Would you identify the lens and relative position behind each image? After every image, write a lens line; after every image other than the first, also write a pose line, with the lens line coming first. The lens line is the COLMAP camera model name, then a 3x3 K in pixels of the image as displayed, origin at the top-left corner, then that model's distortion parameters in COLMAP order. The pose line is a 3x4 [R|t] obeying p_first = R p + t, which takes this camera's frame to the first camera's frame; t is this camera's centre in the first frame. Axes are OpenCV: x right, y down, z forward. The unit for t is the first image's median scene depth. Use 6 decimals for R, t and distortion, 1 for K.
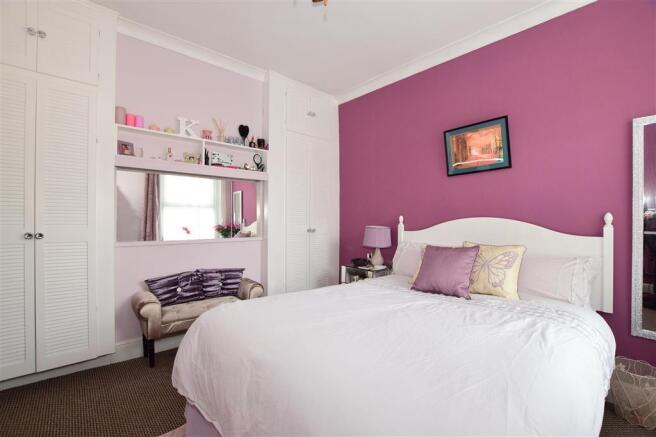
lens RADIAL K [[297.3, 0, 327.1], [0, 297.3, 217.0], [0, 0, 1]] dist [-0.001735, -0.000168]
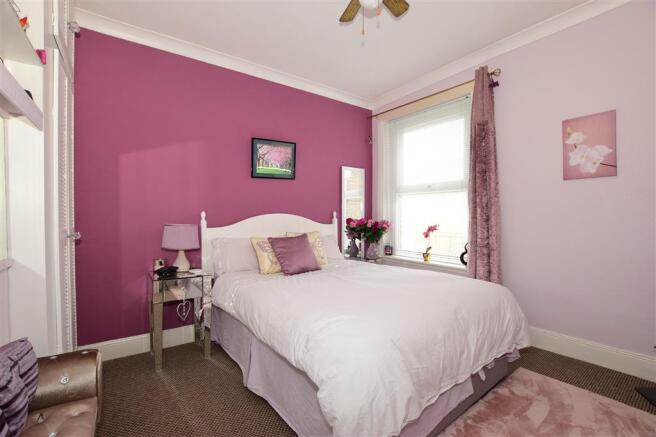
lens RADIAL K [[297.3, 0, 327.1], [0, 297.3, 218.8], [0, 0, 1]] dist [-0.001735, -0.000168]
pose [[0.100912, -0.011679, 0.994827, -0.746191], [-0.002800, 0.999924, 0.012023, 0.007691], [-0.994891, -0.003998, 0.100872, 0.639738]]
